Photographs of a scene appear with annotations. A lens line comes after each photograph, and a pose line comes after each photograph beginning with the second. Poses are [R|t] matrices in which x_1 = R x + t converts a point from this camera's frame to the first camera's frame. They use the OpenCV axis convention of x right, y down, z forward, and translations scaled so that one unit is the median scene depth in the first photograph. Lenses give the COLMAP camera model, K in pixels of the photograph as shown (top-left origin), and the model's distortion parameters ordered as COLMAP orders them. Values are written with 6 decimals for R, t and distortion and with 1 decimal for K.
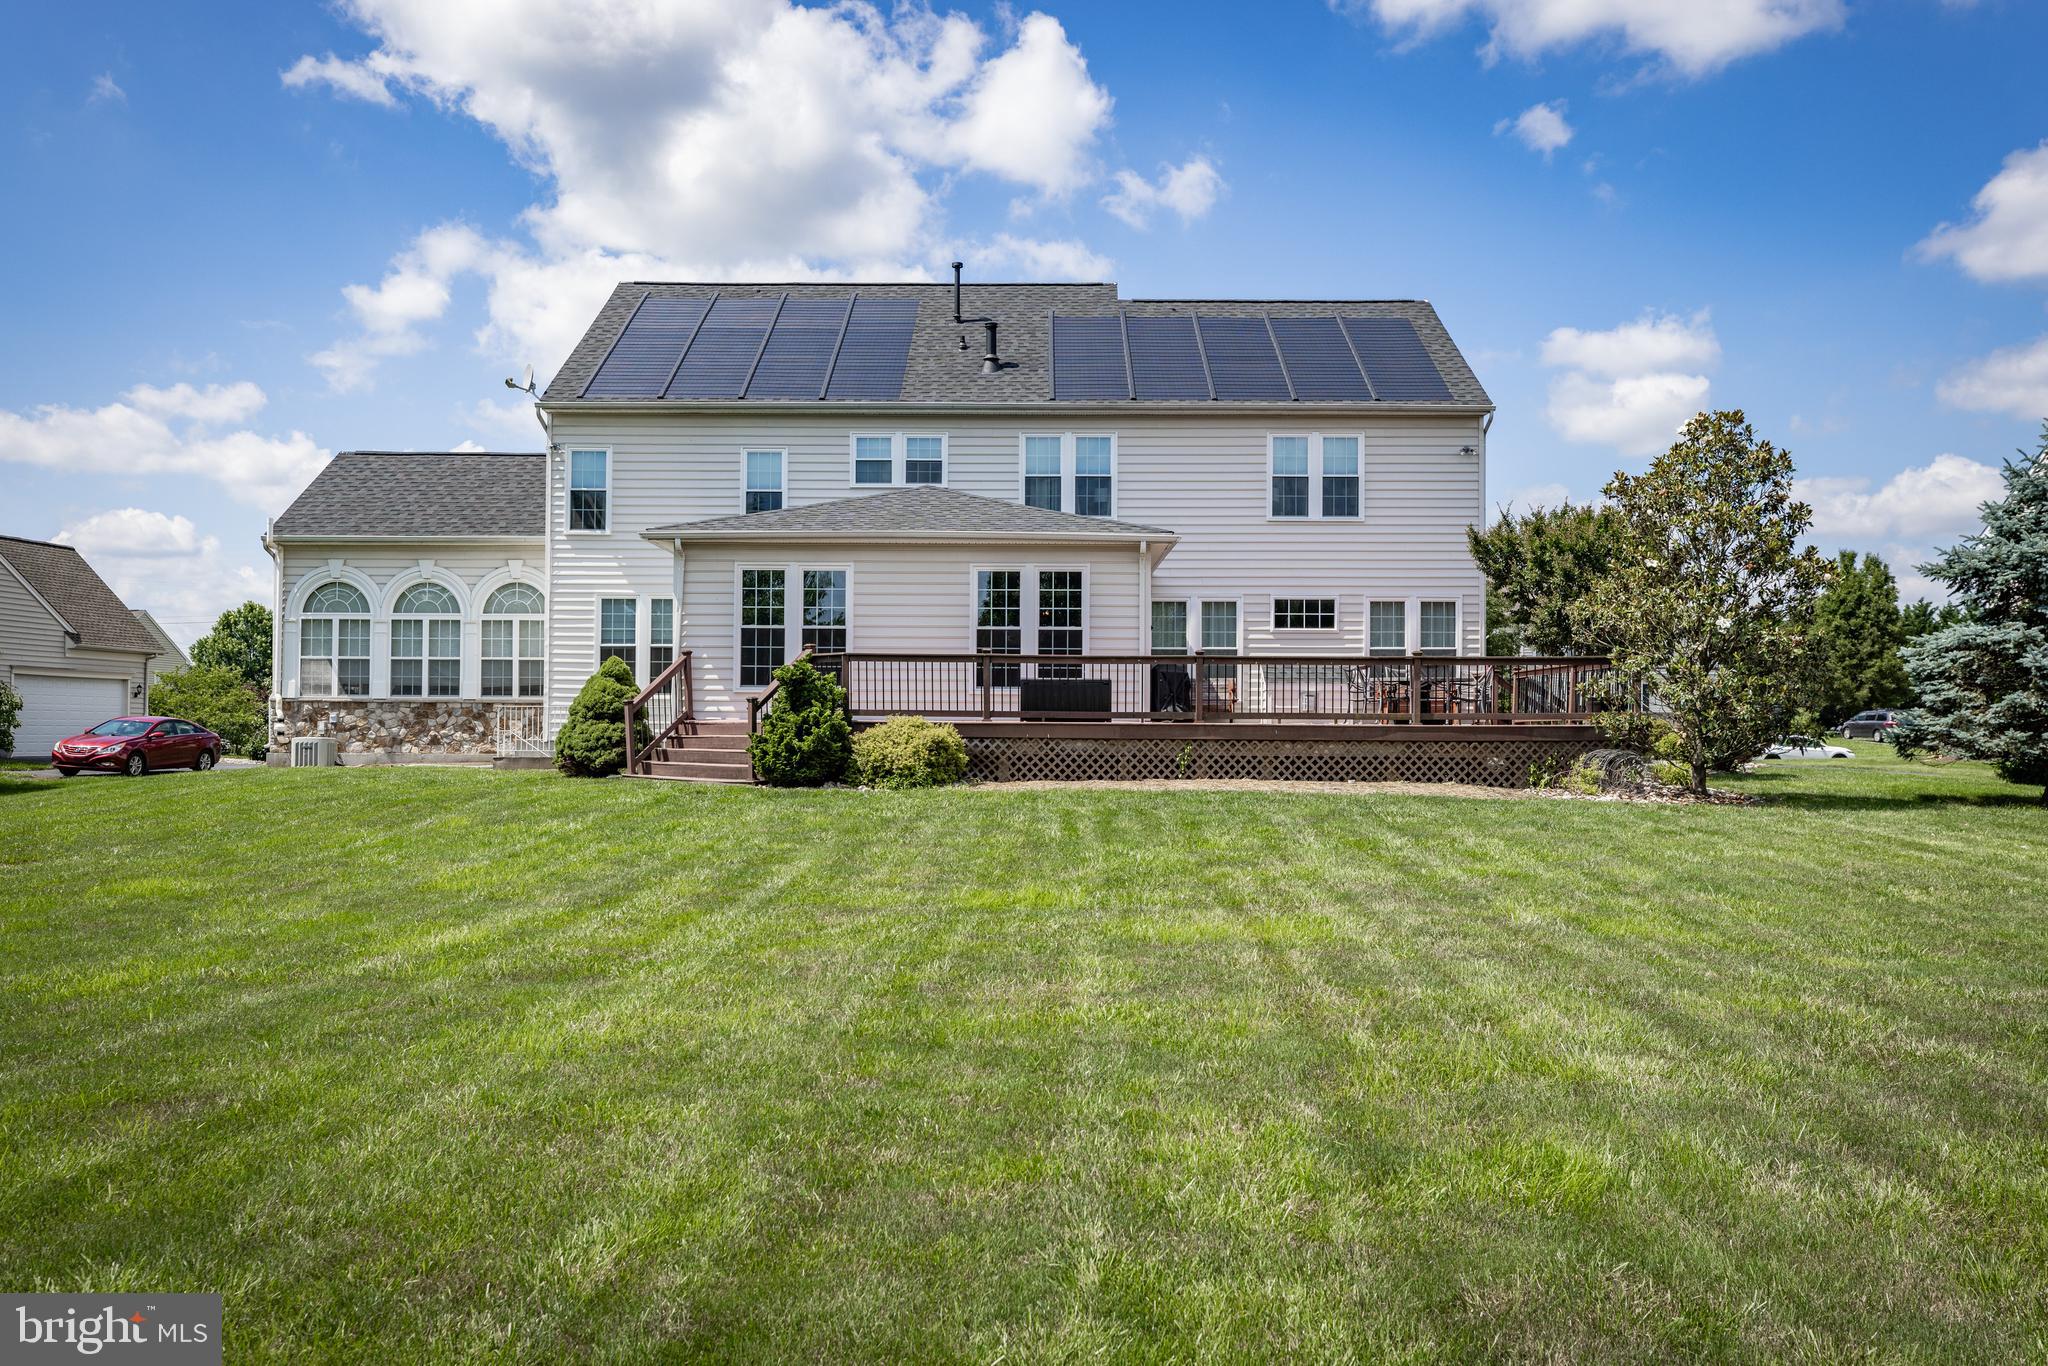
lens RADIAL K [[1707.0, 0, 1186.4], [0, 1707.0, 680.8], [0, 0, 1]] dist [0.050933, -0.093101]
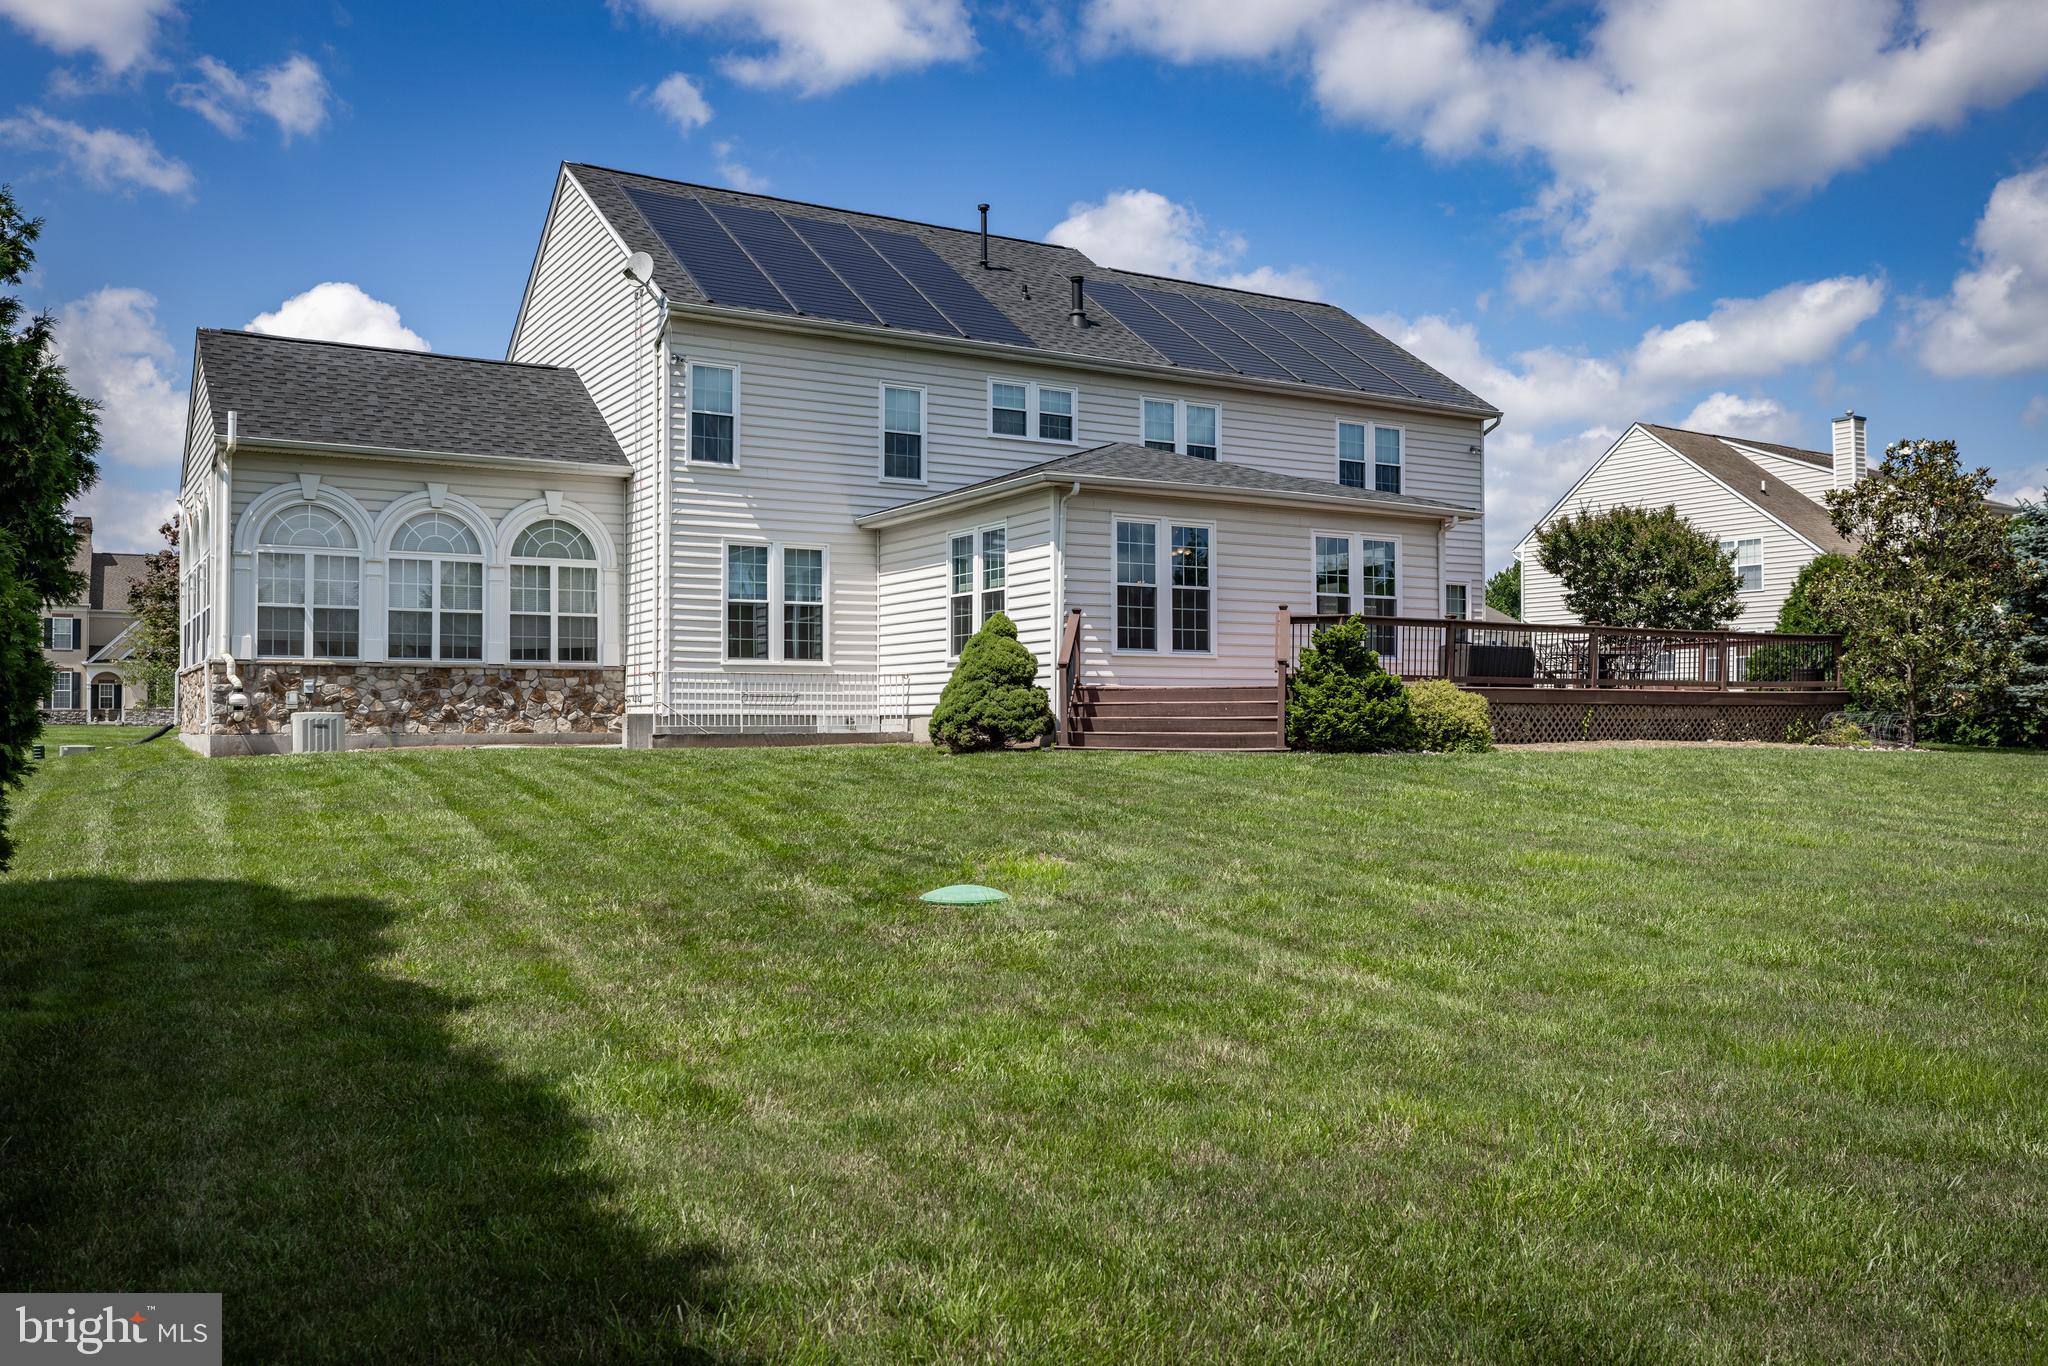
lens RADIAL K [[1707.0, 0, 1186.4], [0, 1707.0, 680.8], [0, 0, 1]] dist [0.050933, -0.093101]
pose [[0.836287, 0.005454, 0.548264, -0.585516], [-0.008568, 0.999958, 0.003122, 0.013271], [-0.548224, -0.007308, 0.836299, 0.167988]]
